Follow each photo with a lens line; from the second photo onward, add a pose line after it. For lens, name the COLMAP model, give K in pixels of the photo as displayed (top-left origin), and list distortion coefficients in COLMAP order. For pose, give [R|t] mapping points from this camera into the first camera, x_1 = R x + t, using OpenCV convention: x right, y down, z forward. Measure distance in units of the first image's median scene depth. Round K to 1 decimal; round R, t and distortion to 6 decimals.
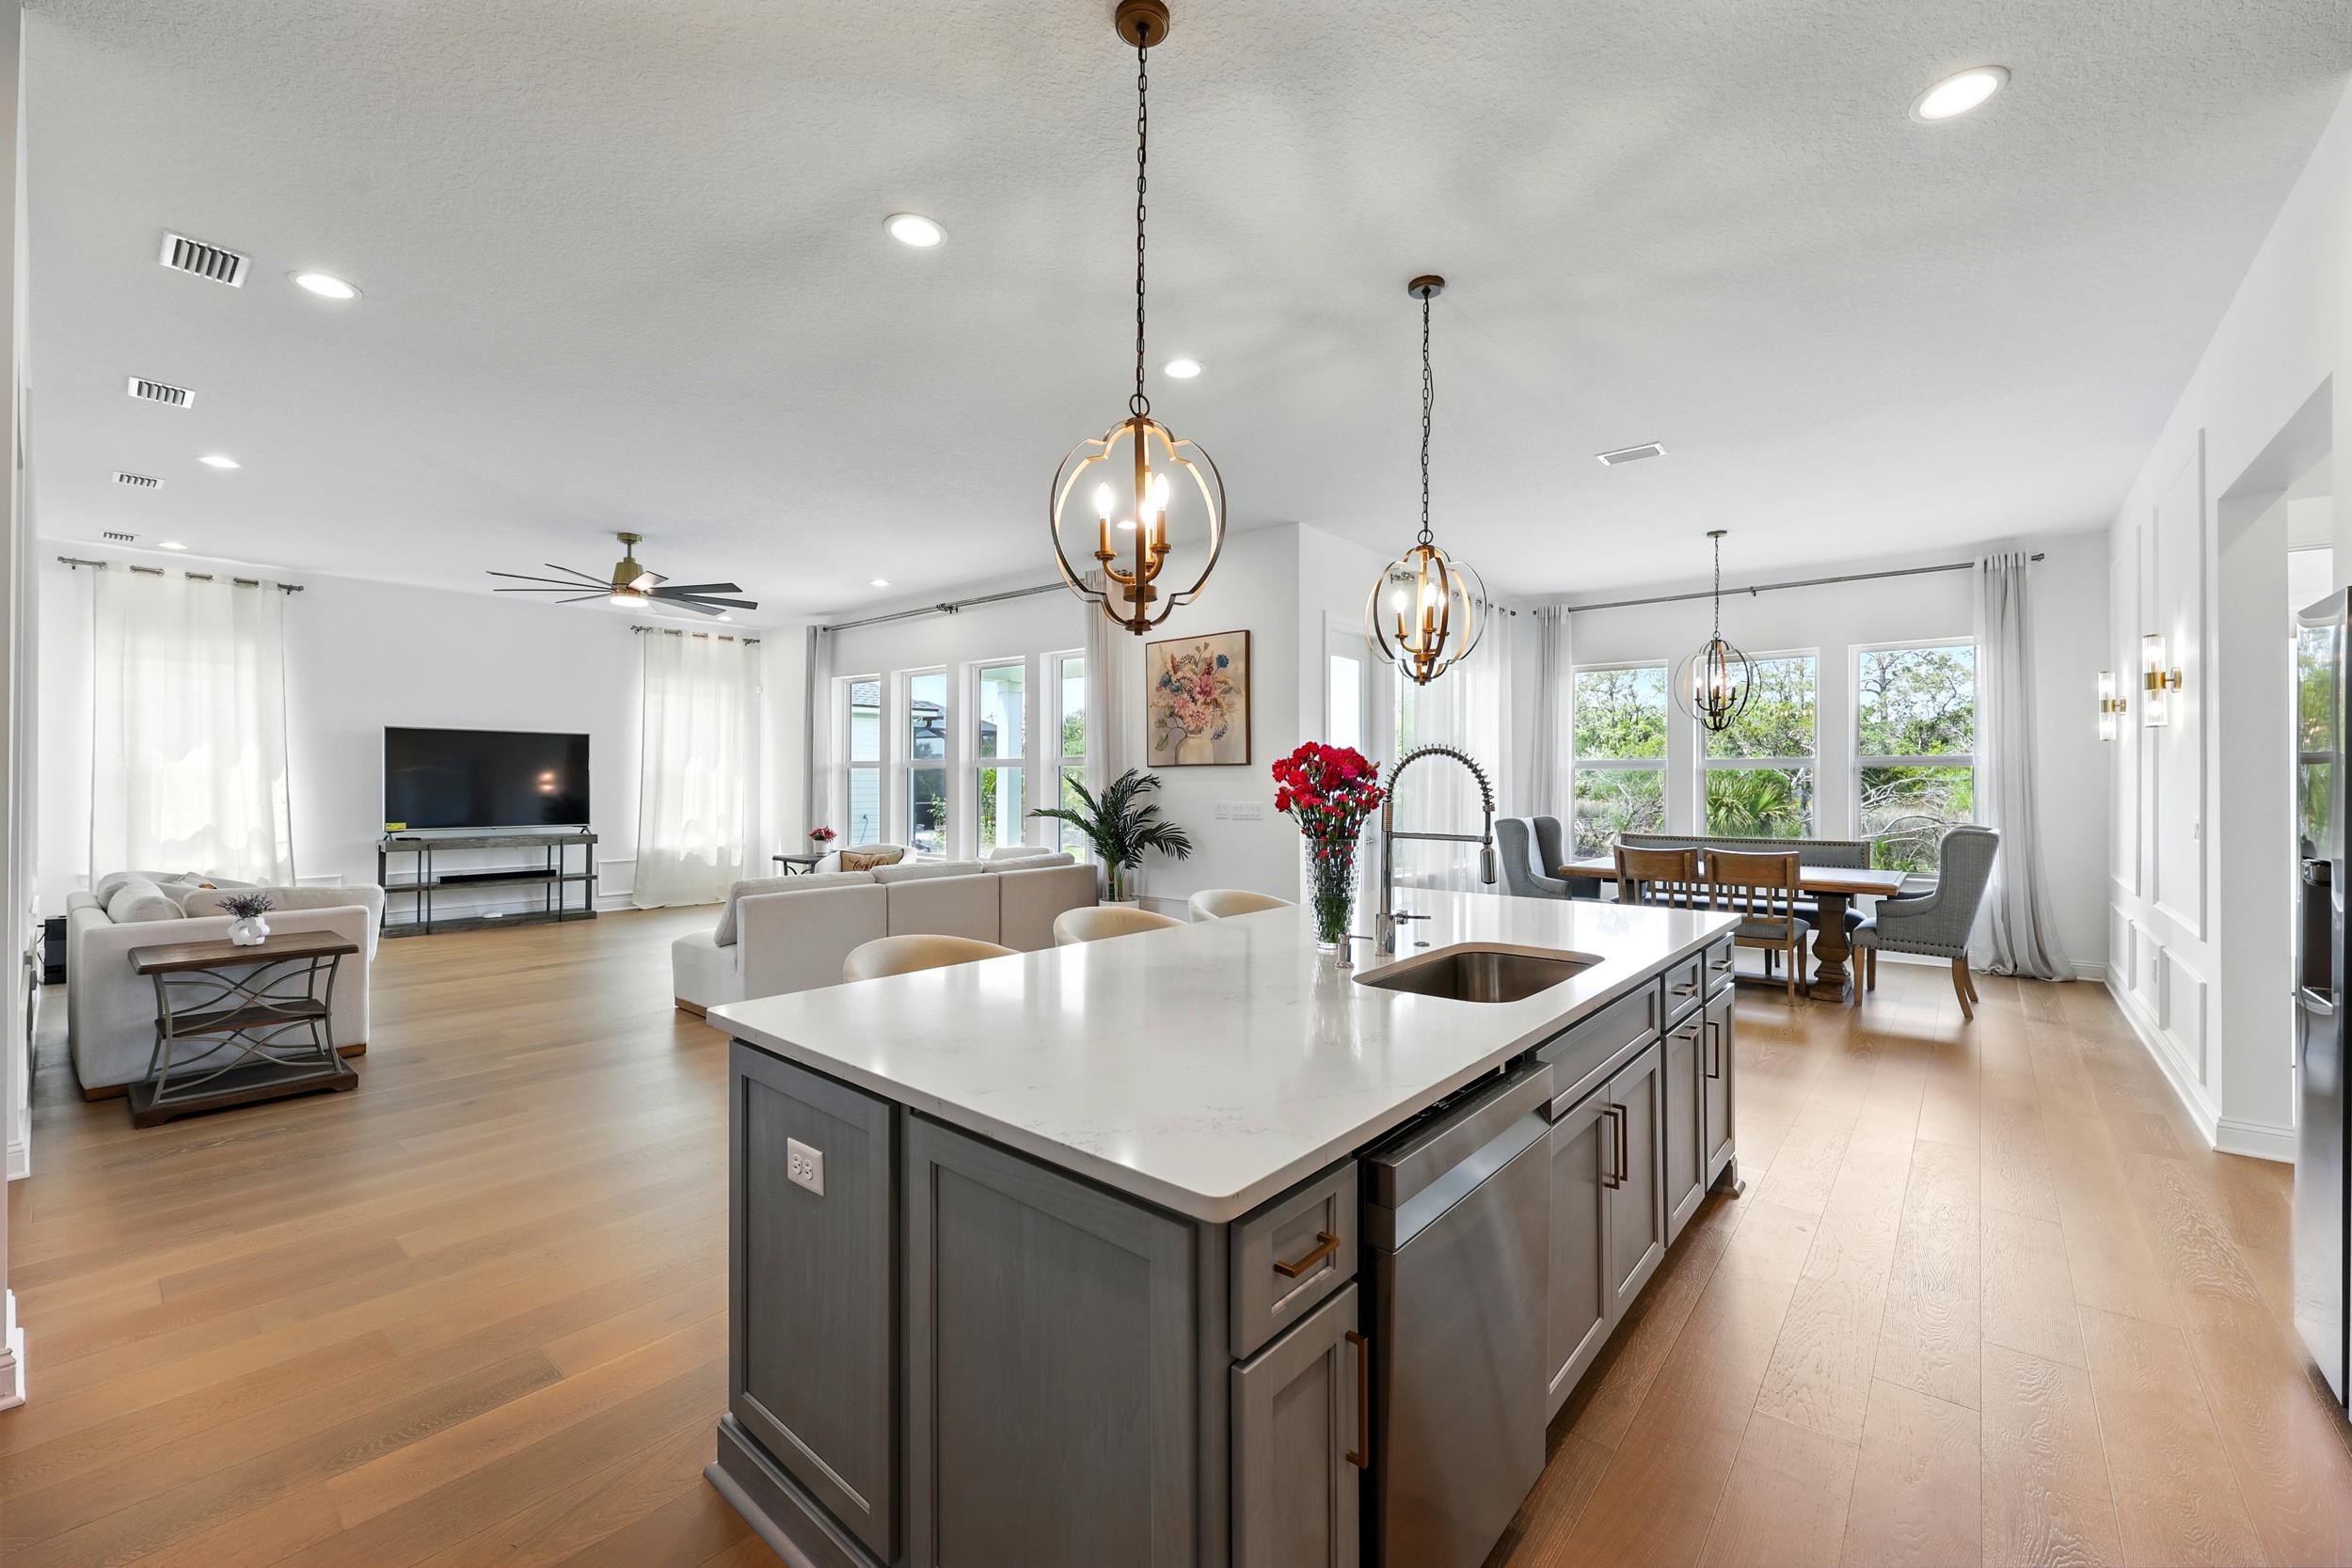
lens RADIAL K [[962.3, 0, 1179.5], [0, 962.3, 781.0], [0, 0, 1]] dist [-0.000132, 0.000181]
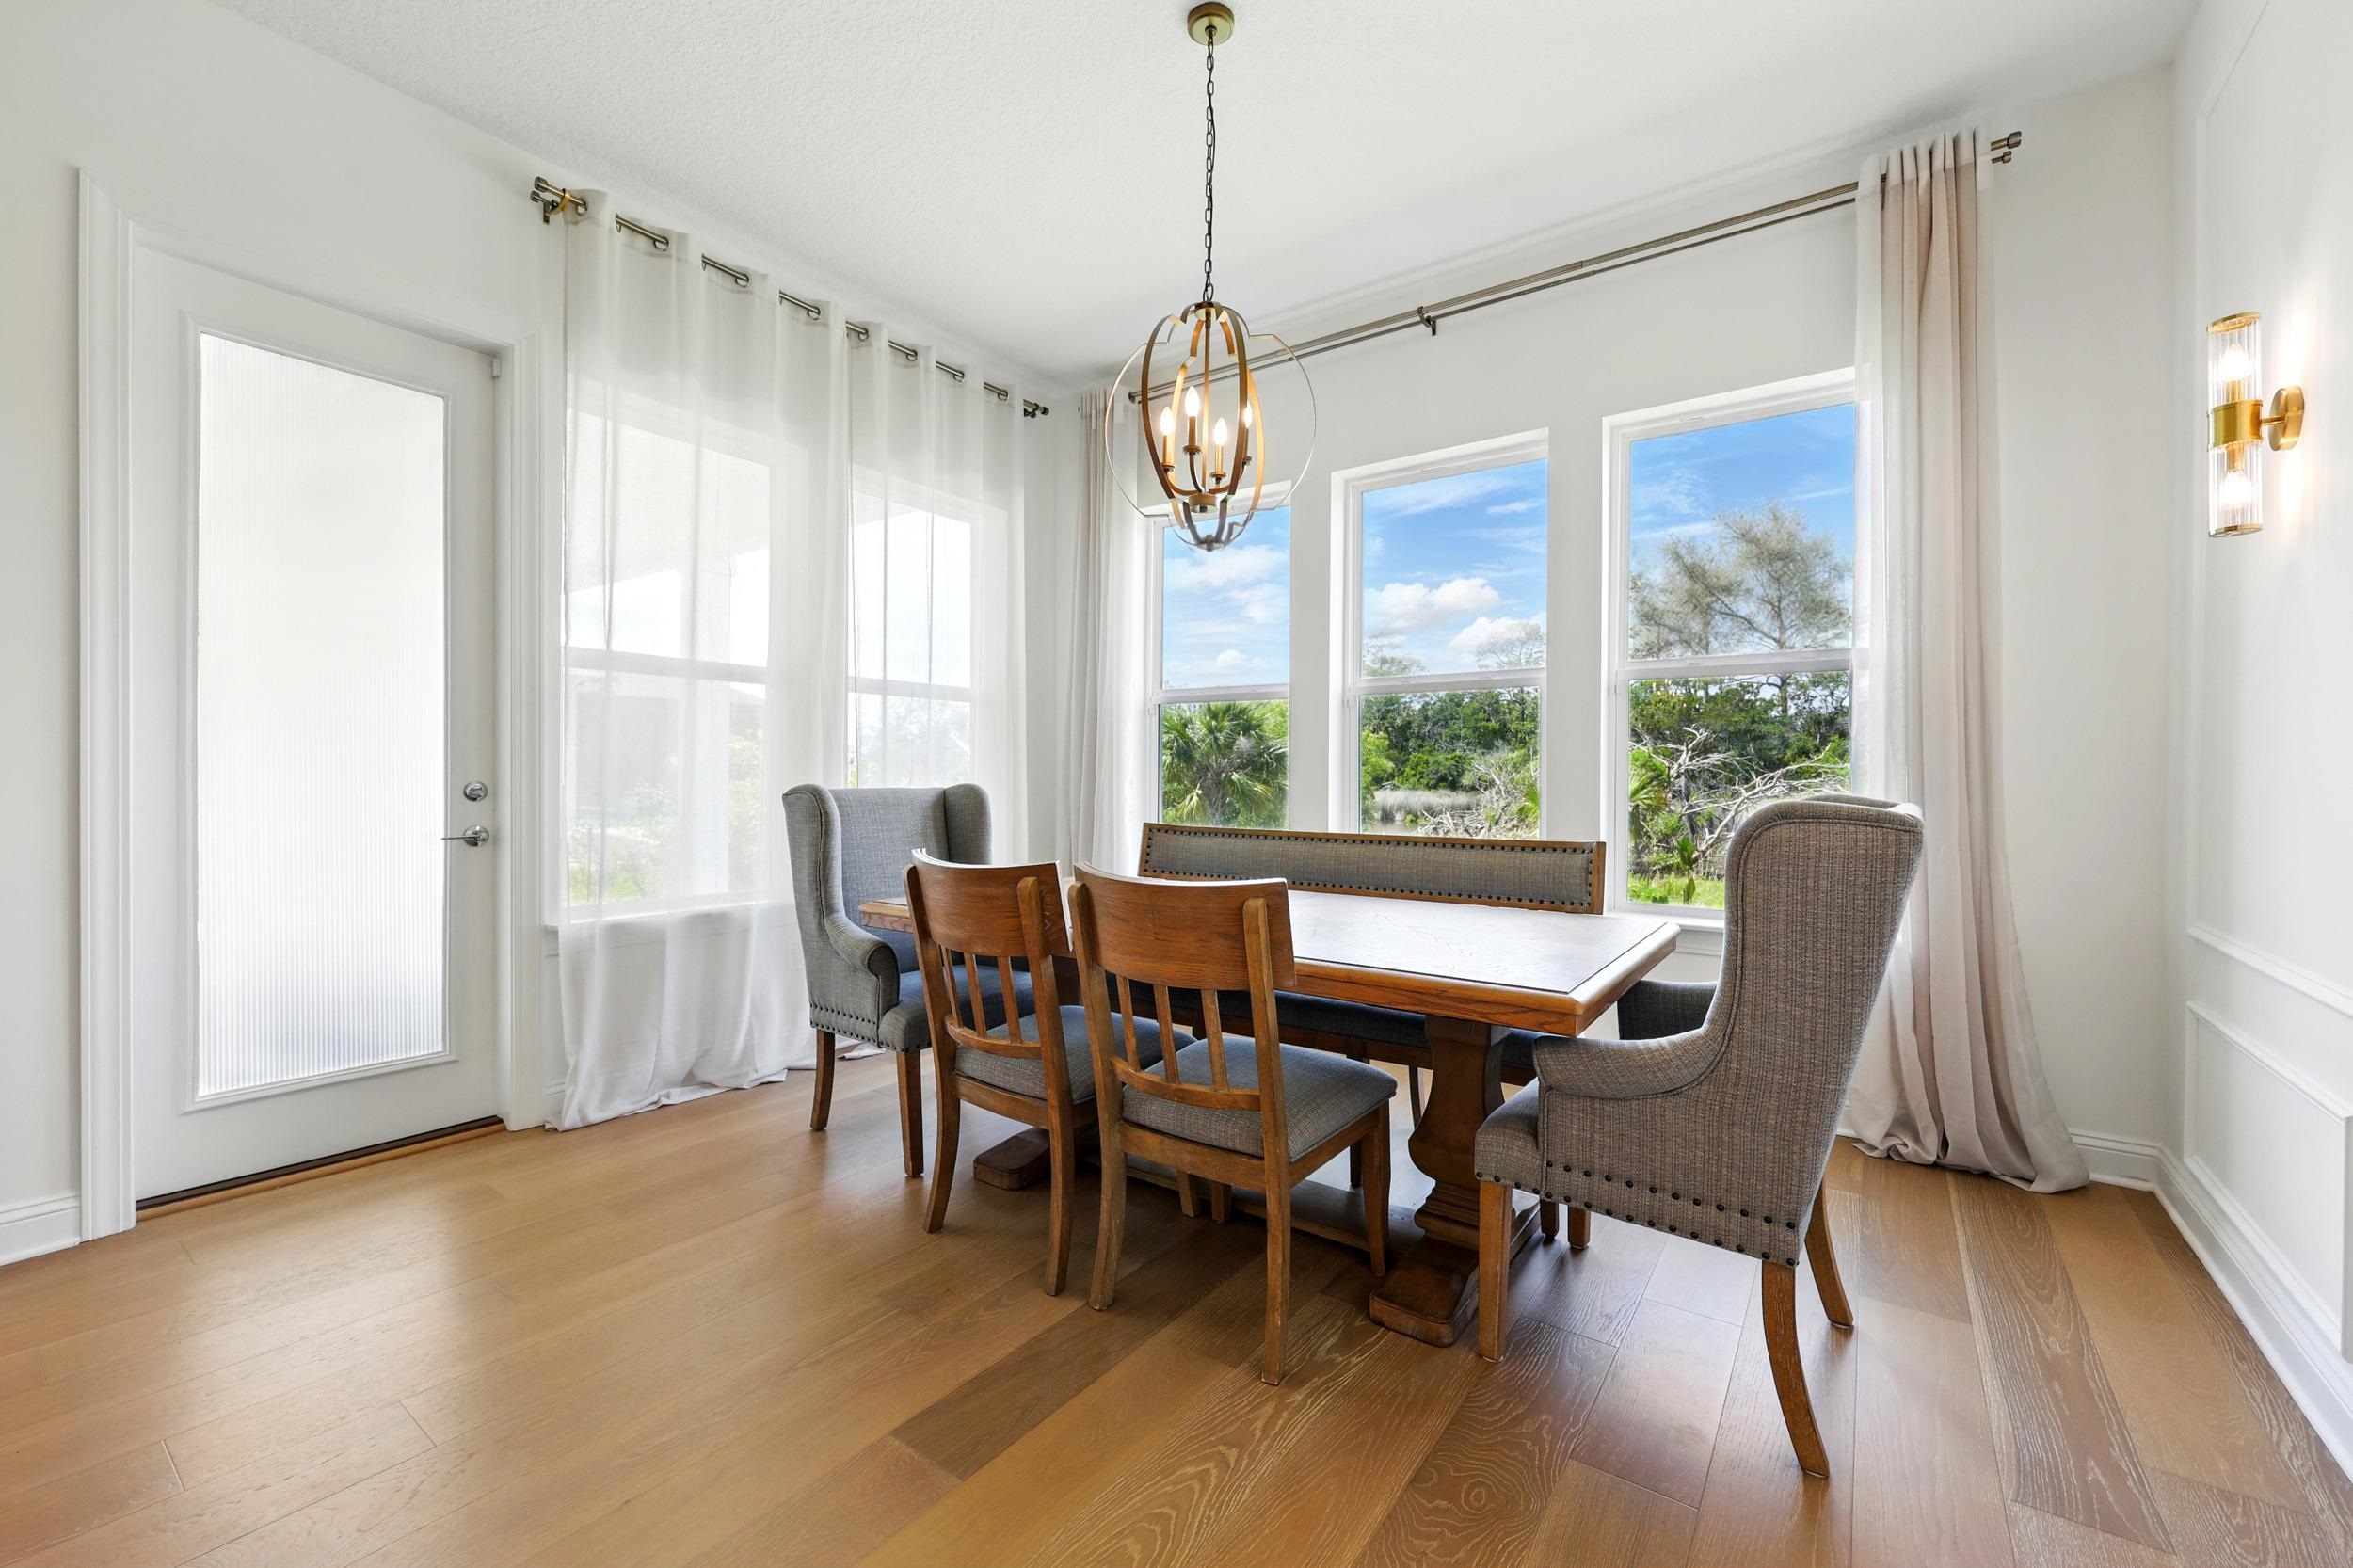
lens RADIAL K [[962.8, 0, 1180.0], [0, 962.8, 781.0], [0, 0, 1]] dist [-0.000132, 0.000181]
pose [[0.997653, 0.004590, 0.068321, 0.268912], [-0.005011, 0.999970, 0.005979, 0.019184], [-0.068292, -0.006307, 0.997645, 0.320455]]
